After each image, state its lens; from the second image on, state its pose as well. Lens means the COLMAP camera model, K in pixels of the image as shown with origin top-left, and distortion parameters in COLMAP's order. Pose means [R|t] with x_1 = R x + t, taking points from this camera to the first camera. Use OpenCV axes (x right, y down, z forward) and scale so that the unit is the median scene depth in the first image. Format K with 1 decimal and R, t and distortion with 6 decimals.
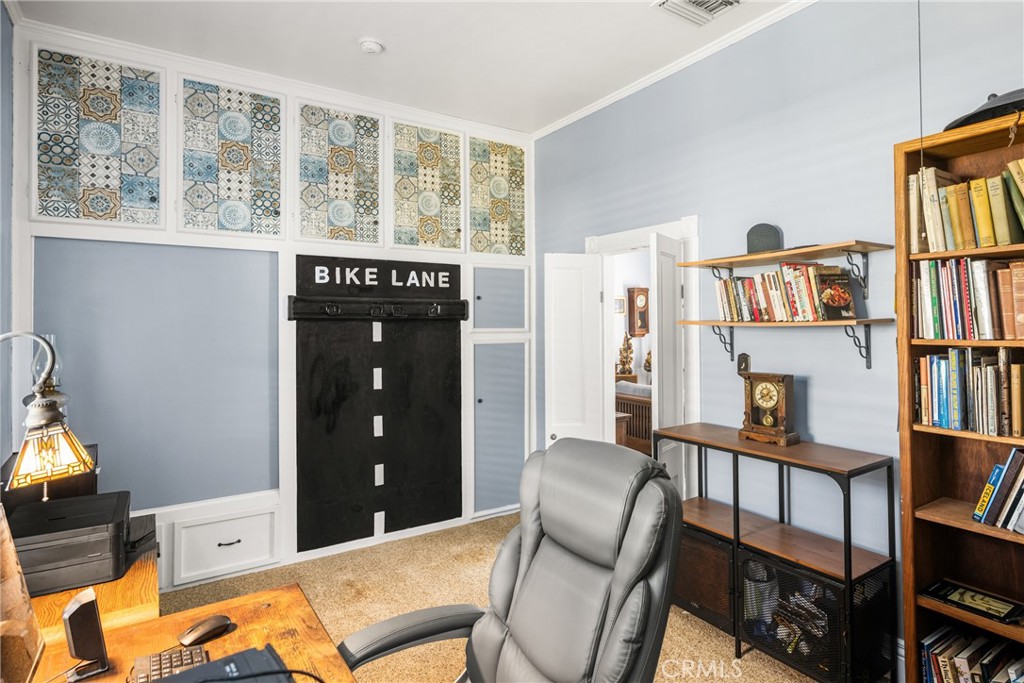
lens RADIAL K [[536.8, 0, 512.5], [0, 536.8, 319.2], [0, 0, 1]] dist [-0.000209, -0.000036]
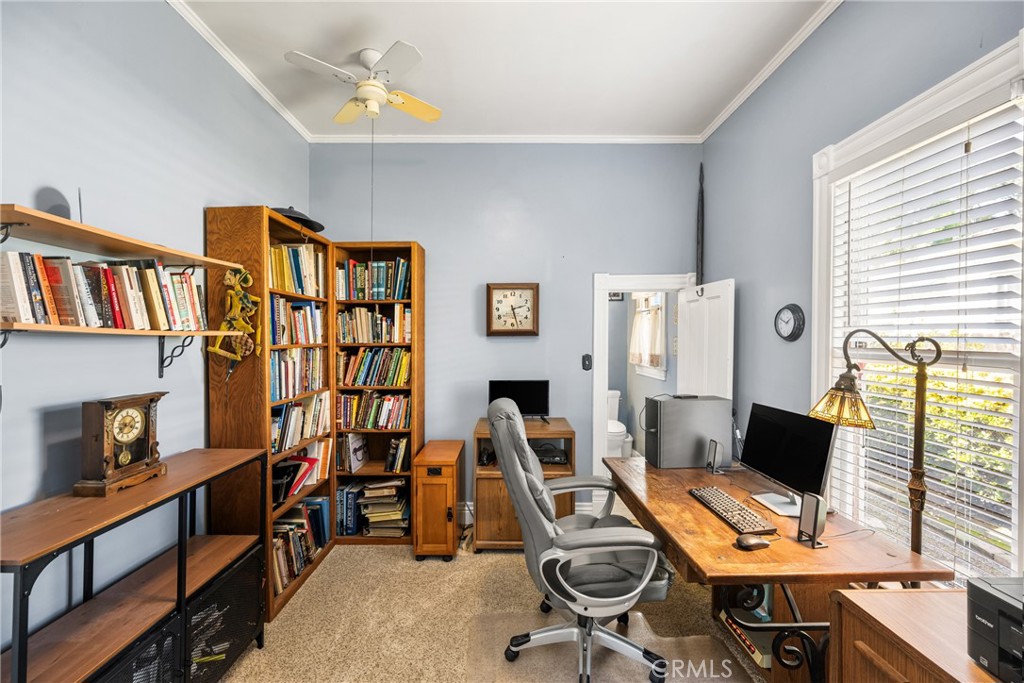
lens RADIAL K [[424.3, 0, 512.0], [0, 424.3, 341.5], [0, 0, 1]] dist [-0.000765, -0.000086]
pose [[-0.842567, 0.008337, 0.538528, -0.217650], [0.003439, 0.999943, -0.010099, 0.020014], [-0.538581, -0.006657, -0.842547, 0.820849]]
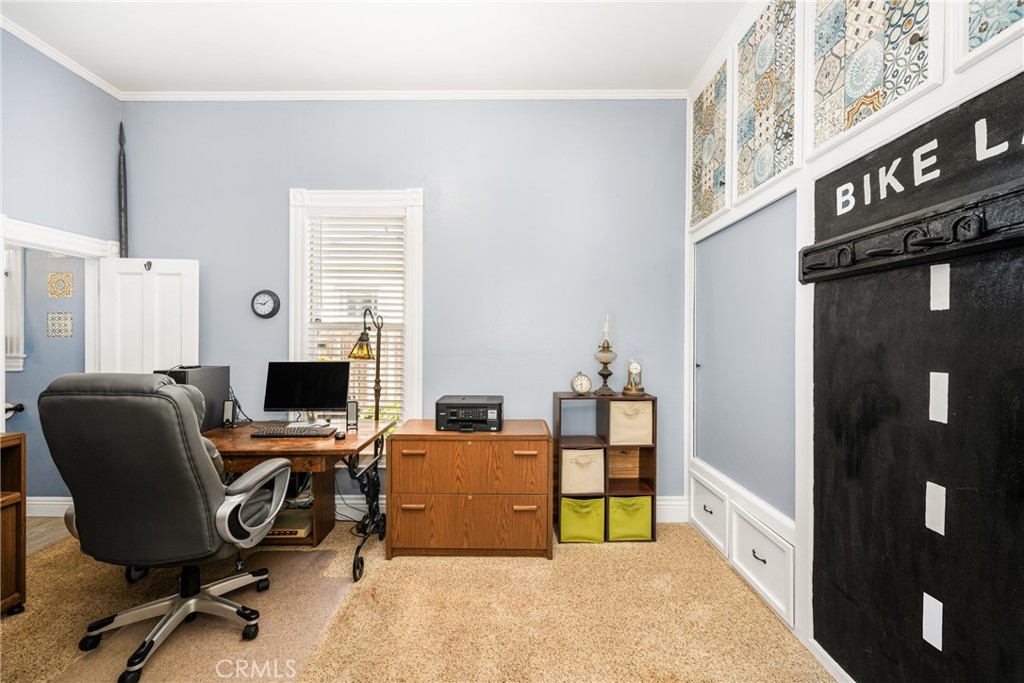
lens RADIAL K [[448.0, 0, 512.0], [0, 448.0, 341.5], [0, 0, 1]] dist [0.001972, 0.000368]
pose [[-0.550799, 0.011225, -0.834562, 0.244048], [0.013034, 0.999903, 0.004846, 0.063113], [0.834536, -0.008208, -0.550892, 0.958642]]
